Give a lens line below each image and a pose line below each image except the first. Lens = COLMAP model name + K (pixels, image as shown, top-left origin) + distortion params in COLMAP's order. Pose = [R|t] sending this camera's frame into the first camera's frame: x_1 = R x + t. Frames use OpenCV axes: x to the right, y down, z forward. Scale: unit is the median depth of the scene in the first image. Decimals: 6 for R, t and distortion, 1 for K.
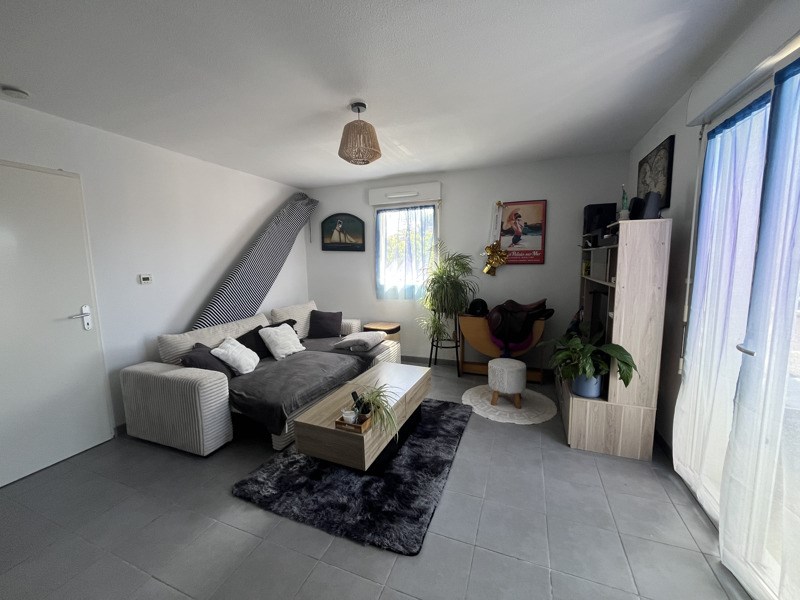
lens RADIAL K [[321.2, 0, 398.4], [0, 321.2, 299.0], [0, 0, 1]] dist [-0.001848, -0.000075]
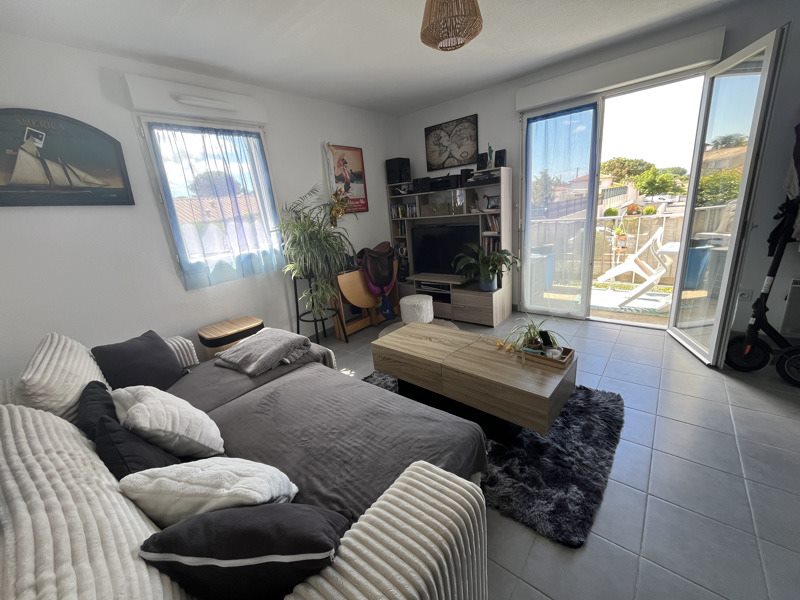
lens RADIAL K [[321.2, 0, 398.4], [0, 321.2, 299.0], [0, 0, 1]] dist [-0.001848, -0.000075]
pose [[0.315551, -0.269026, 0.909974, -0.557422], [0.207439, 0.955331, 0.210502, -0.033210], [-0.925957, 0.122340, 0.357262, 0.545511]]
